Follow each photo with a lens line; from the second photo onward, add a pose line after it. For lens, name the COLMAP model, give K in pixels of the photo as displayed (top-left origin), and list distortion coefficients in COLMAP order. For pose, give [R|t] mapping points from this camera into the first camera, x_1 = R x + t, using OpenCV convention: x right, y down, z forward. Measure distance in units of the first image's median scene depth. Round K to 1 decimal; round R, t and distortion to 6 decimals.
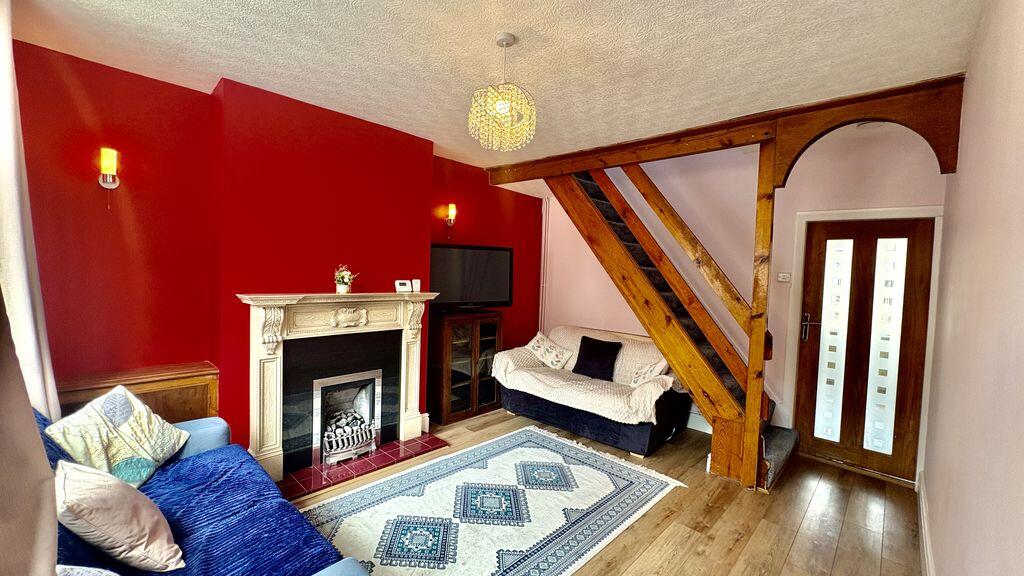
lens RADIAL K [[409.7, 0, 512.0], [0, 409.7, 288.0], [0, 0, 1]] dist [0.000339, -0.000011]
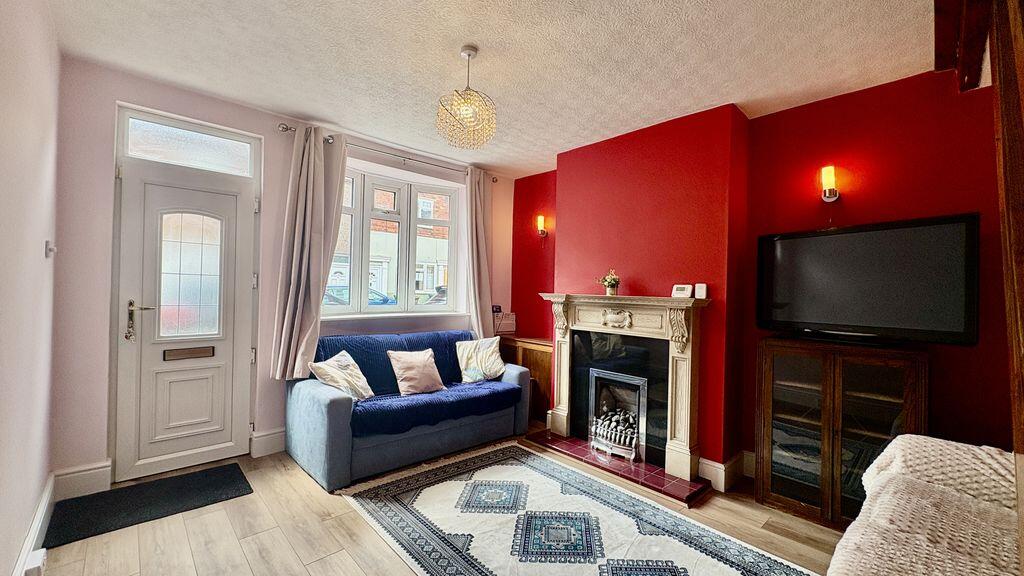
lens RADIAL K [[418.4, 0, 512.0], [0, 418.4, 288.0], [0, 0, 1]] dist [-0.000110, 0.000029]
pose [[-0.061544, -0.036828, -0.997425, 0.695931], [-0.068971, 0.997087, -0.032560, 0.046041], [0.995719, 0.066789, -0.063905, 0.779573]]
